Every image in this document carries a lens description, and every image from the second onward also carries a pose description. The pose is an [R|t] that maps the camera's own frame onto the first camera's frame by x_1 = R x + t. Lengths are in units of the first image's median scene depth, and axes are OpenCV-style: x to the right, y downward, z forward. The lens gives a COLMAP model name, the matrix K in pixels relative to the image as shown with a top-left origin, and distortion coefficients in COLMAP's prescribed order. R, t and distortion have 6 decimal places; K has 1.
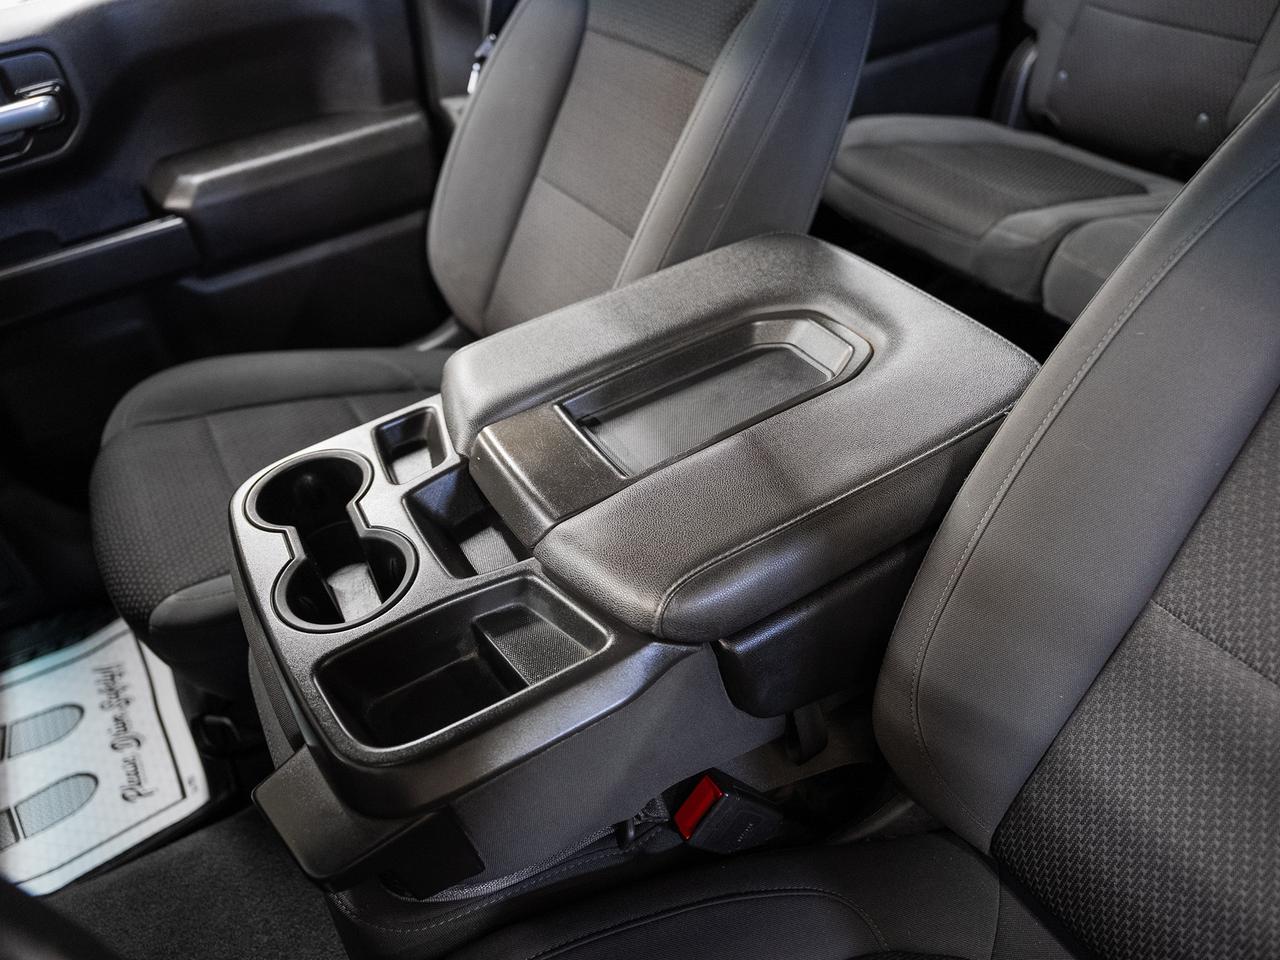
lens RADIAL K [[1019.4, 0, 640.0], [0, 1019.4, 480.0], [0, 0, 1]] dist [-0.033633, 0.005259]
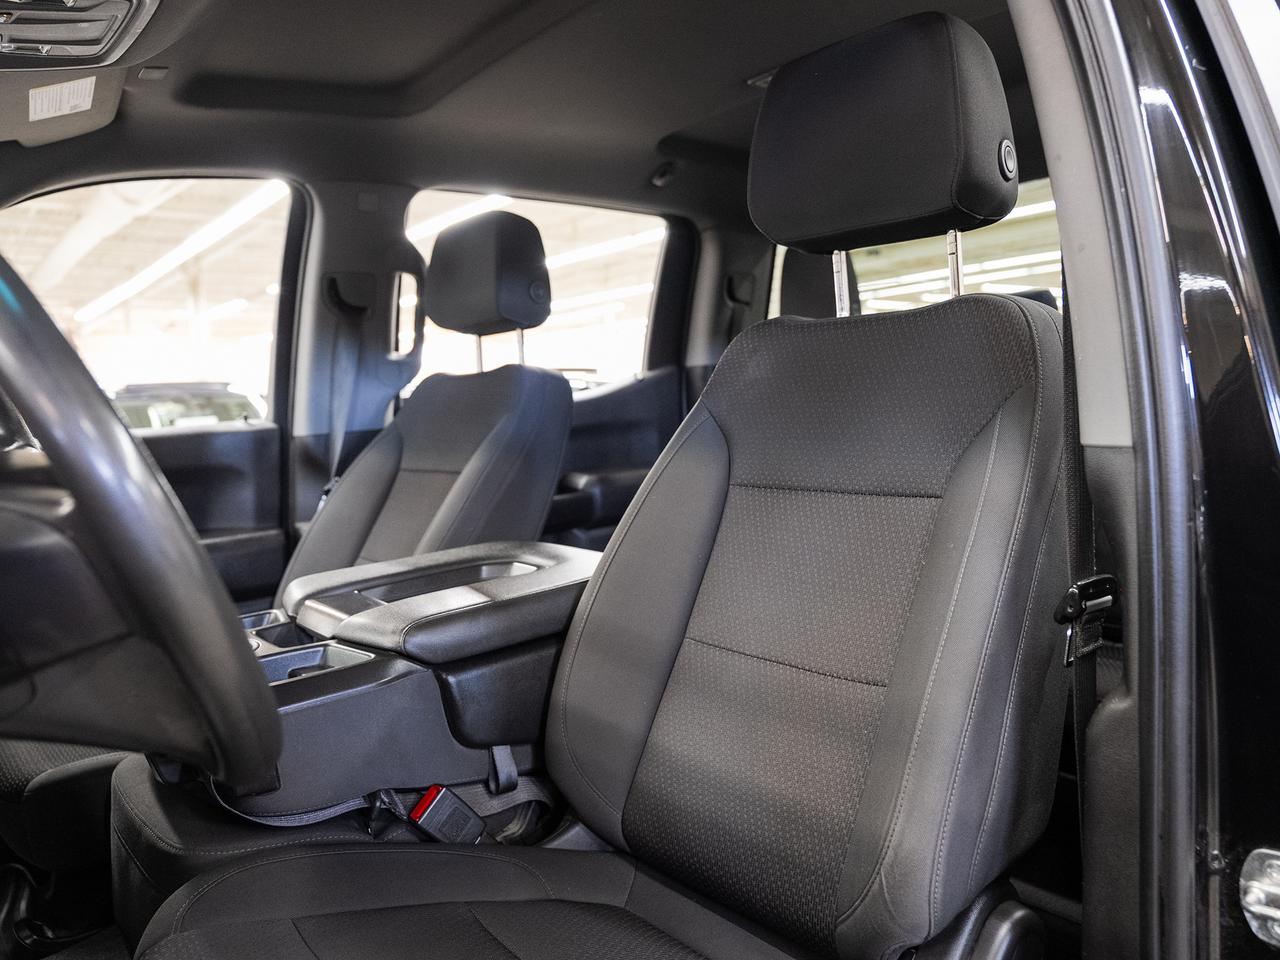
lens RADIAL K [[1019.4, 0, 640.0], [0, 1019.4, 480.0], [0, 0, 1]] dist [-0.033633, 0.005259]
pose [[0.987674, 0.034496, 0.152677, 0.074648], [0.059147, 0.820841, -0.568086, 0.477456], [-0.144920, 0.570115, 0.808683, -0.316947]]
